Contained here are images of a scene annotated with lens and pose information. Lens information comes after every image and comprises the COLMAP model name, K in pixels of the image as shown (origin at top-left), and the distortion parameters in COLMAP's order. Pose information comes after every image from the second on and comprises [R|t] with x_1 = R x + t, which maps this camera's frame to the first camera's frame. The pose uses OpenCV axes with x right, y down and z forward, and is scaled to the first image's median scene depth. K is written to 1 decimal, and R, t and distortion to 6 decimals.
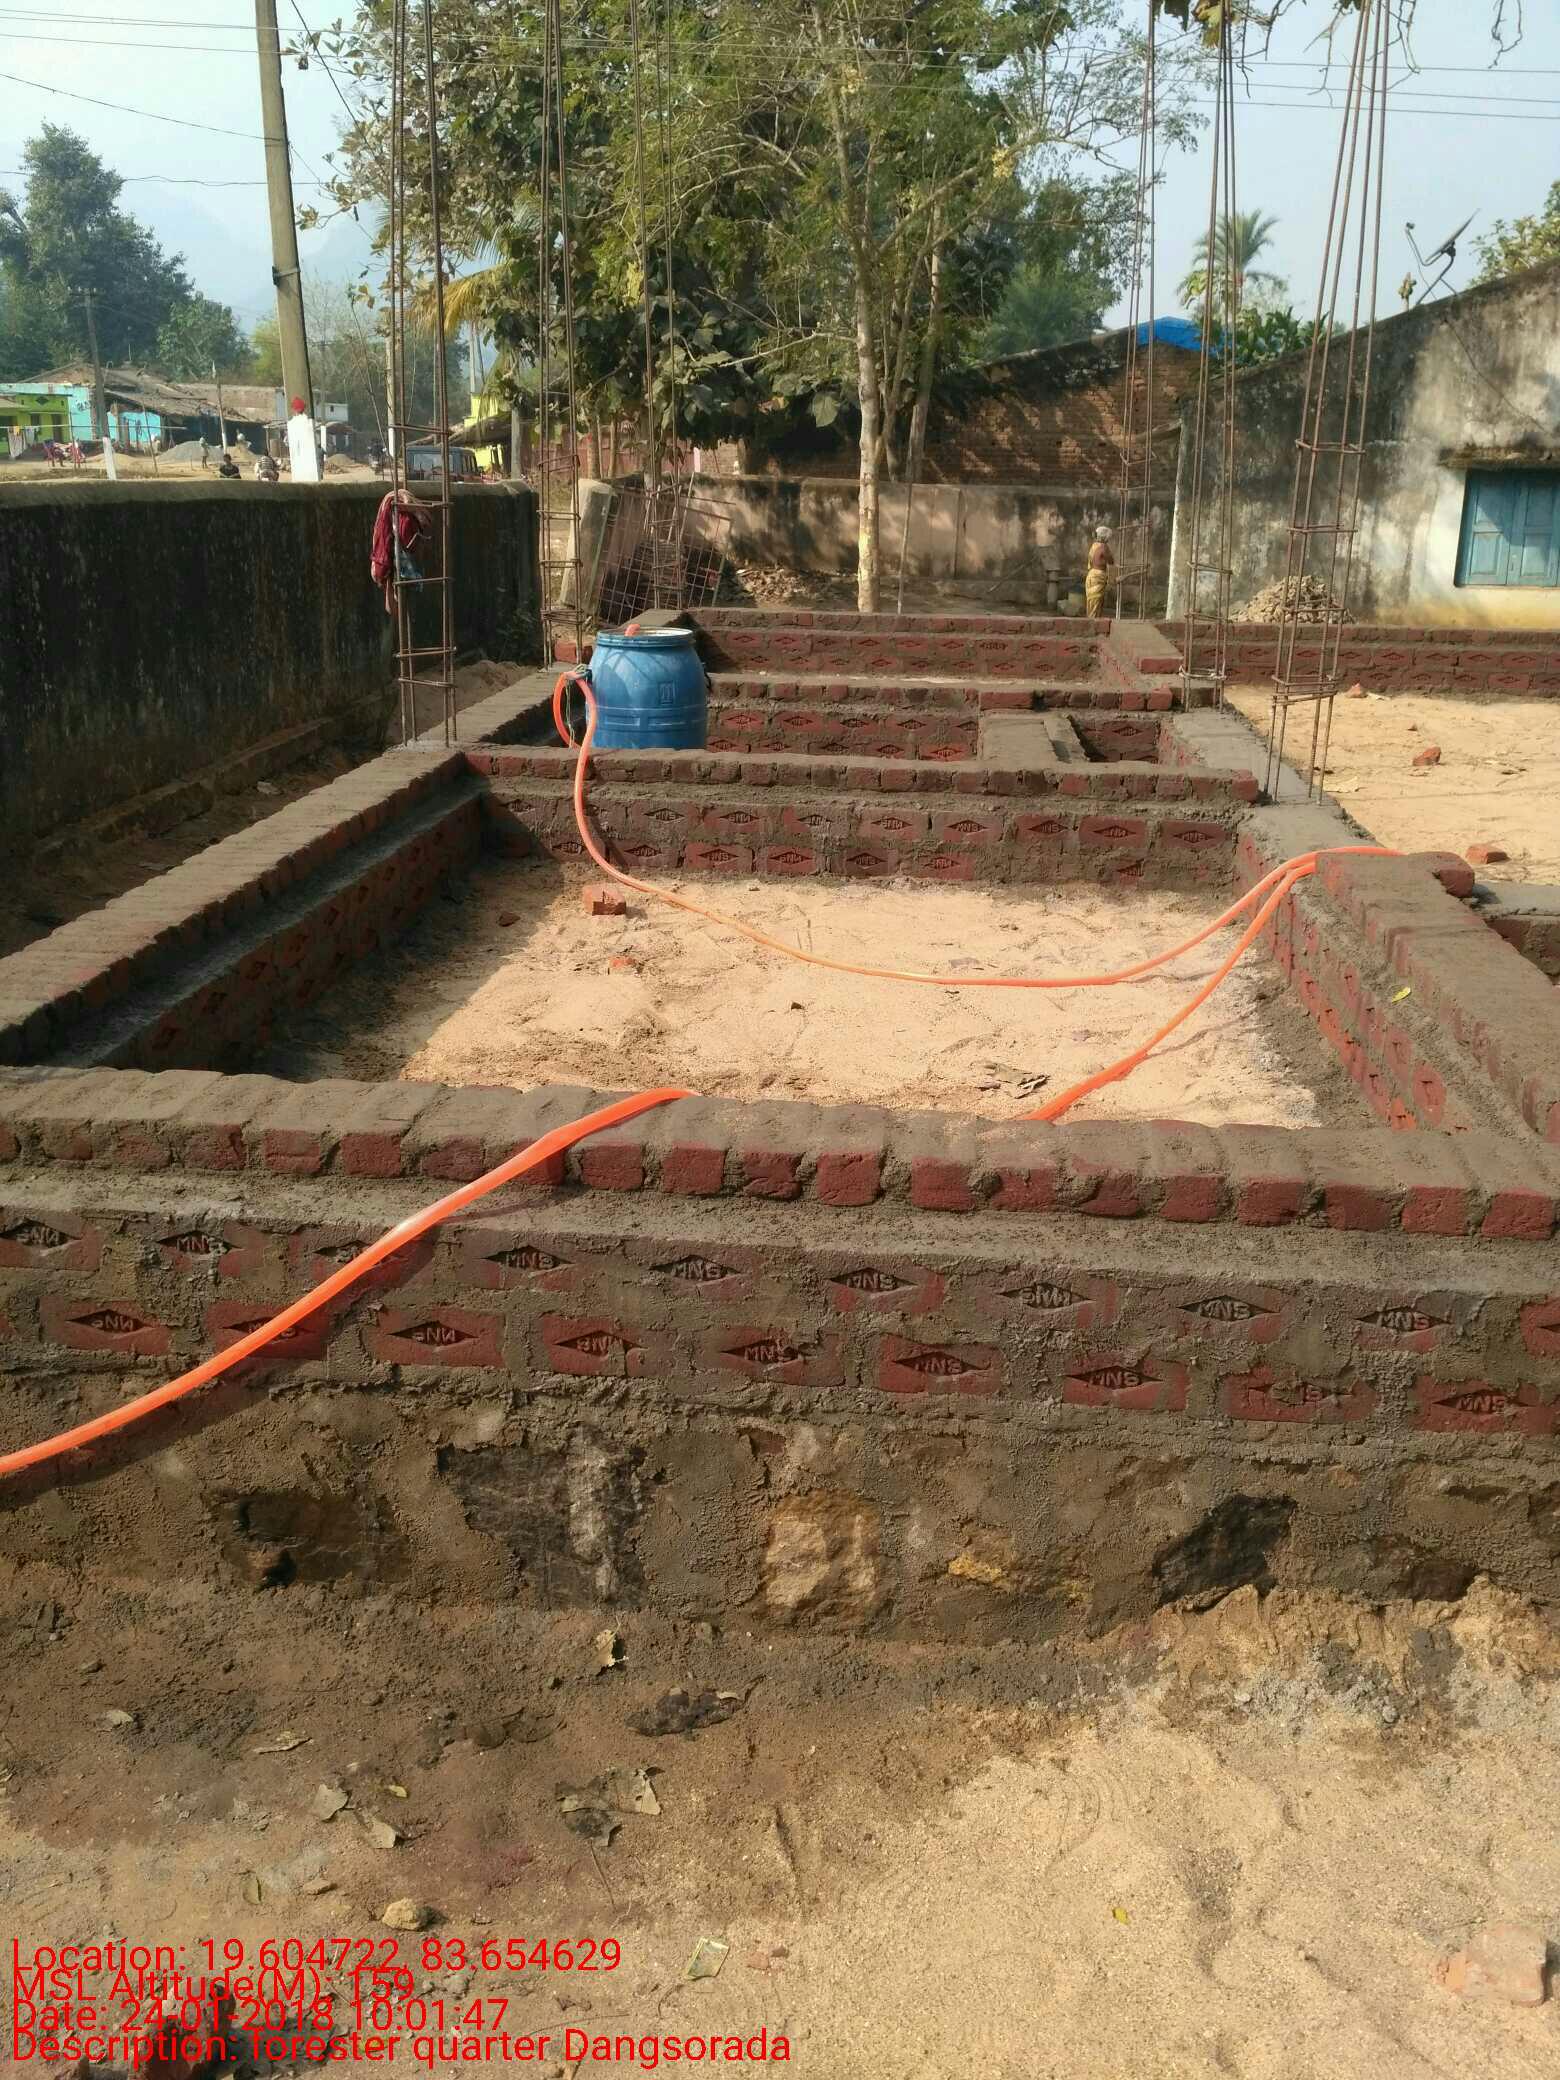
lens RADIAL K [[1874.1, 0, 776.3], [0, 1874.1, 1021.4], [0, 0, 1]] dist [0.031934, 0.000000]
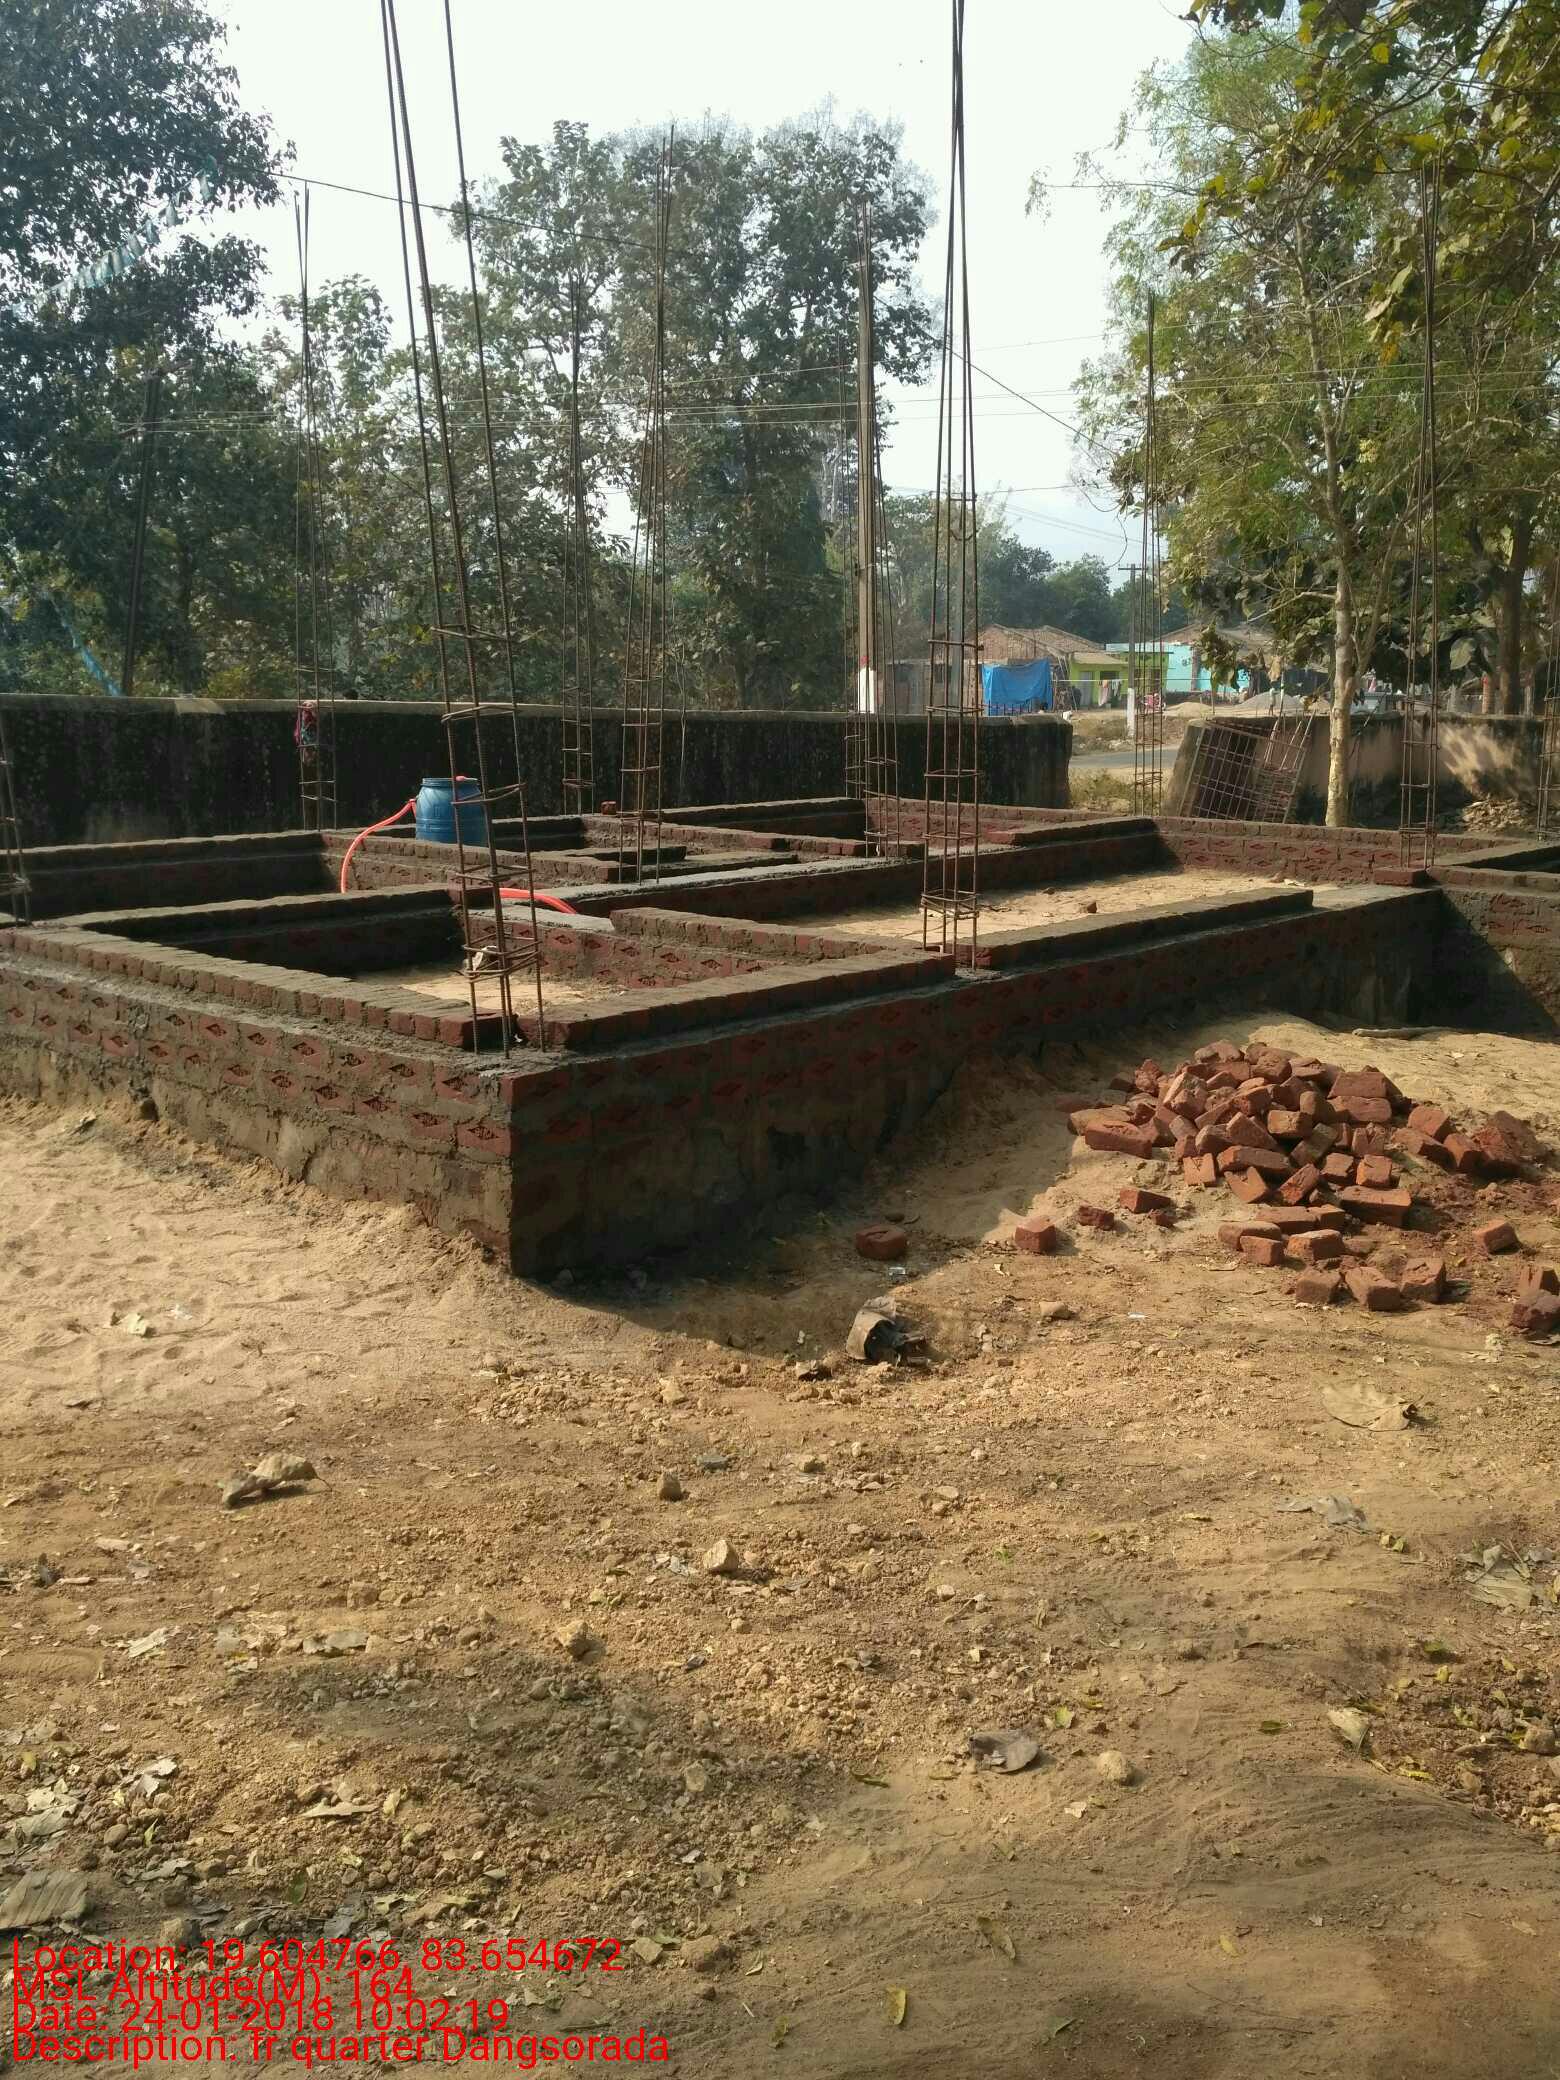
lens RADIAL K [[1874.1, 0, 775.5], [0, 1874.1, 1030.5], [0, 0, 1]] dist [0.031934, 0.000000]
pose [[0.818535, 0.098658, -0.565922, 0.265384], [-0.166291, 0.983657, -0.069037, 0.021128], [0.549862, 0.150617, 0.821564, -0.055099]]
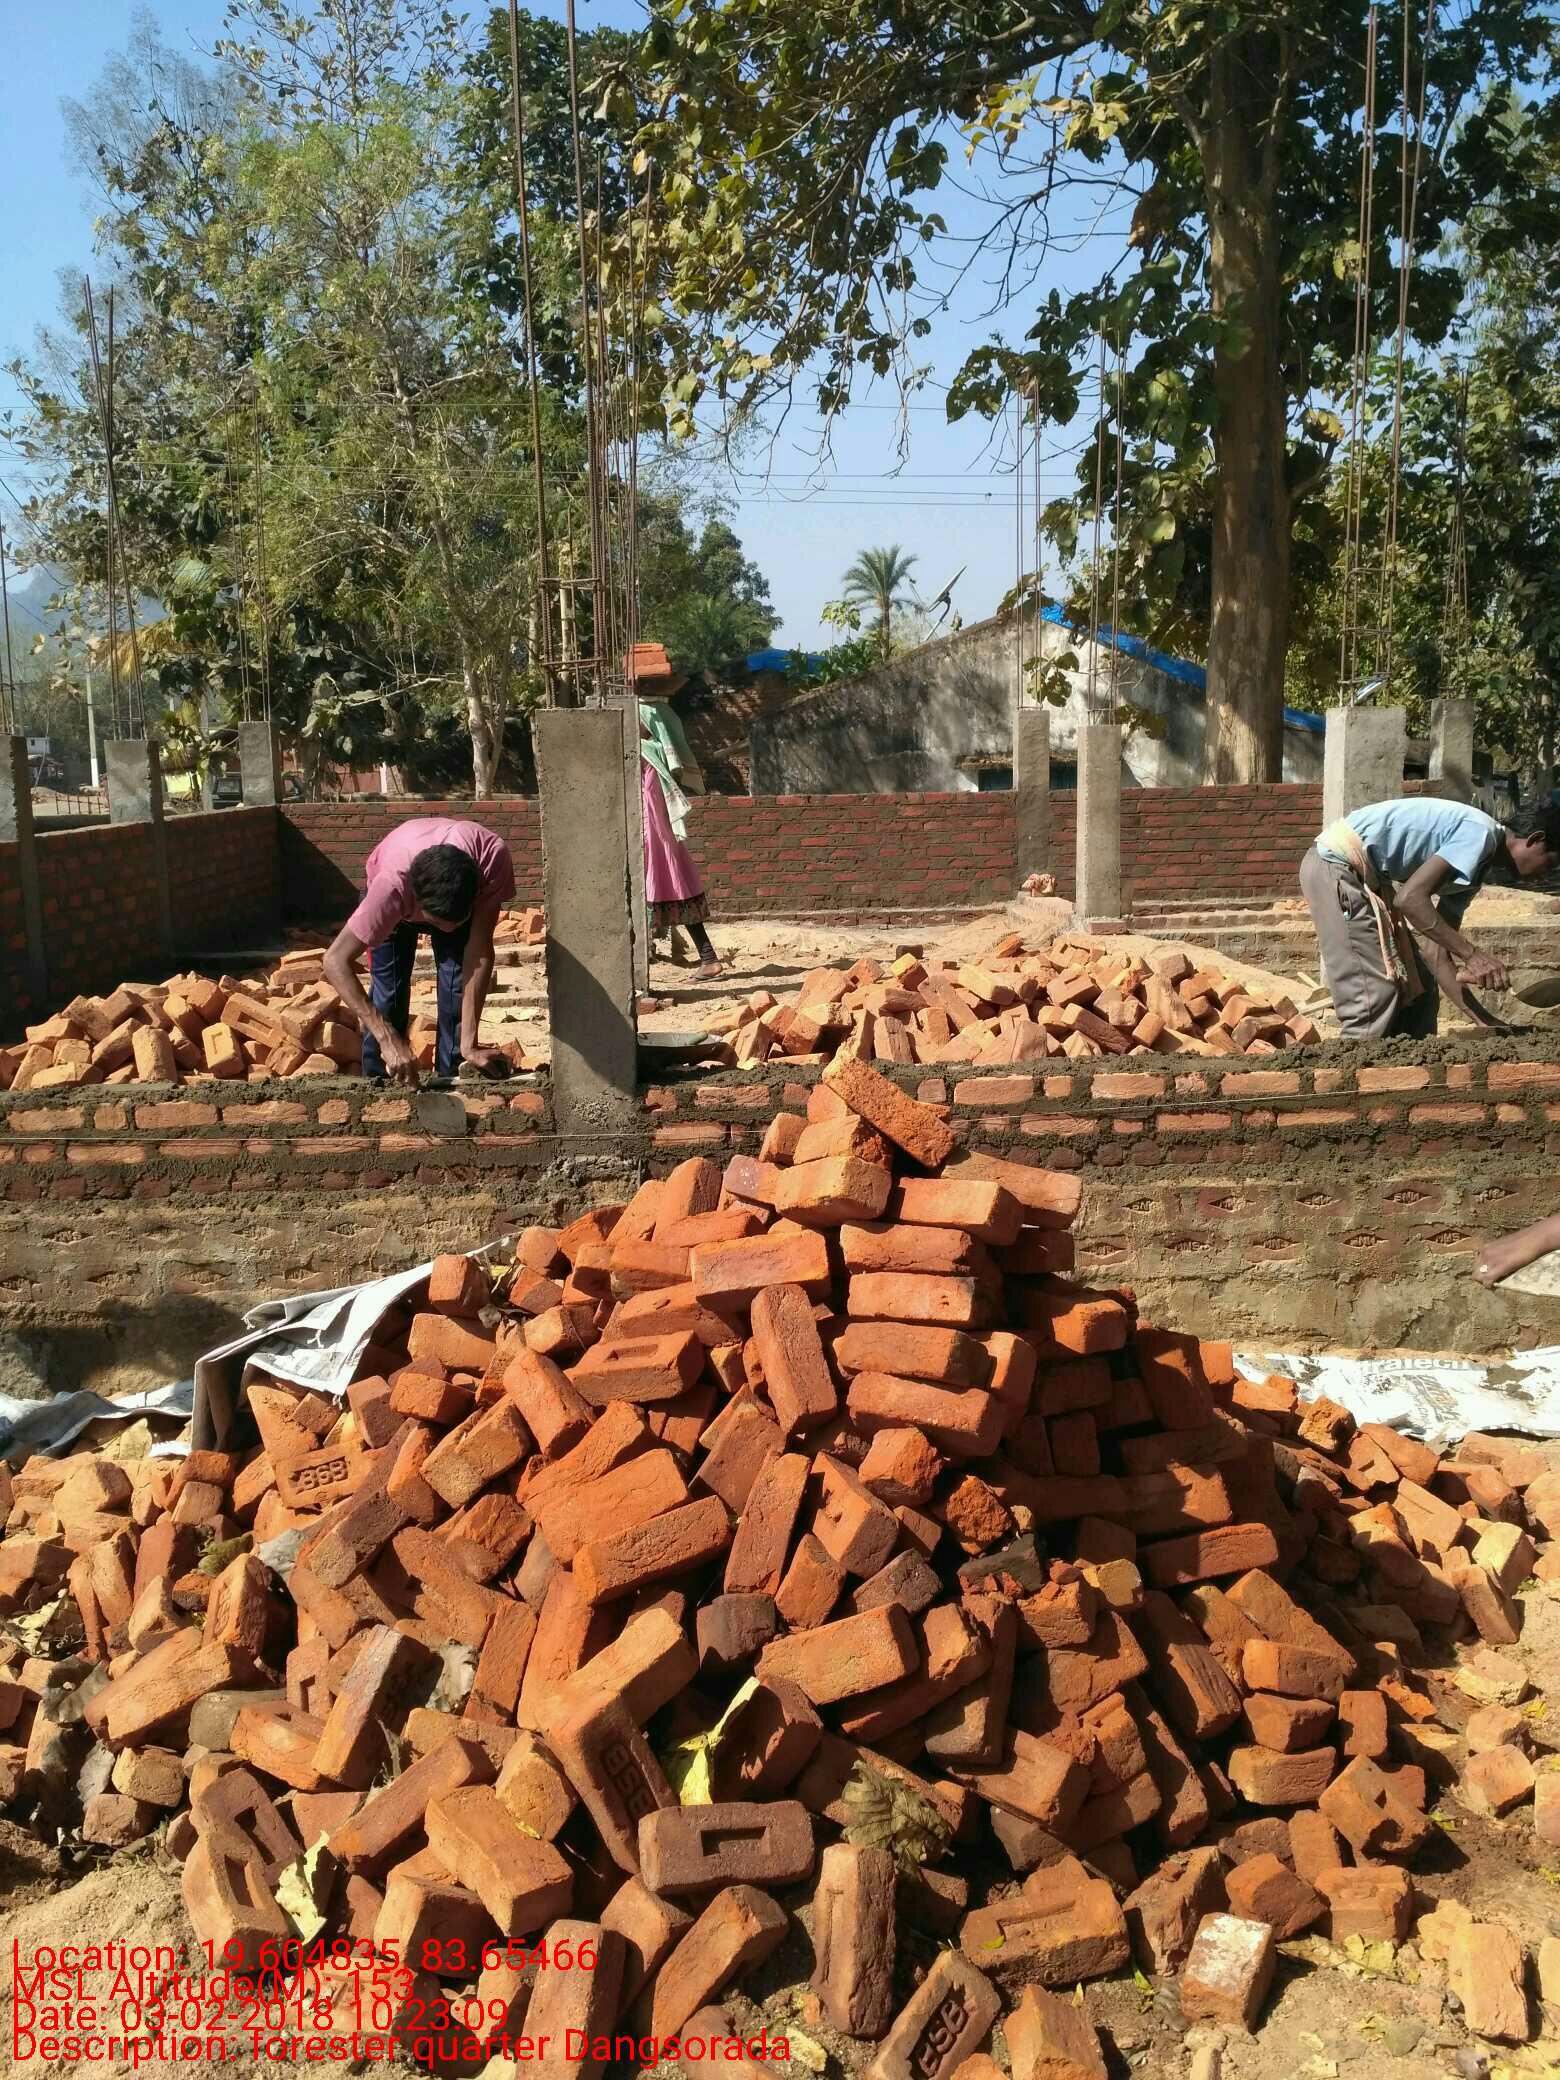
lens RADIAL K [[1874.1, 0, 791.0], [0, 1874.1, 1054.4], [0, 0, 1]] dist [0.031934, 0.000000]
pose [[0.987736, -0.061642, 0.143448, 0.037130], [0.080984, 0.987780, -0.133162, 0.023833], [-0.133486, 0.143146, 0.980658, -0.085748]]
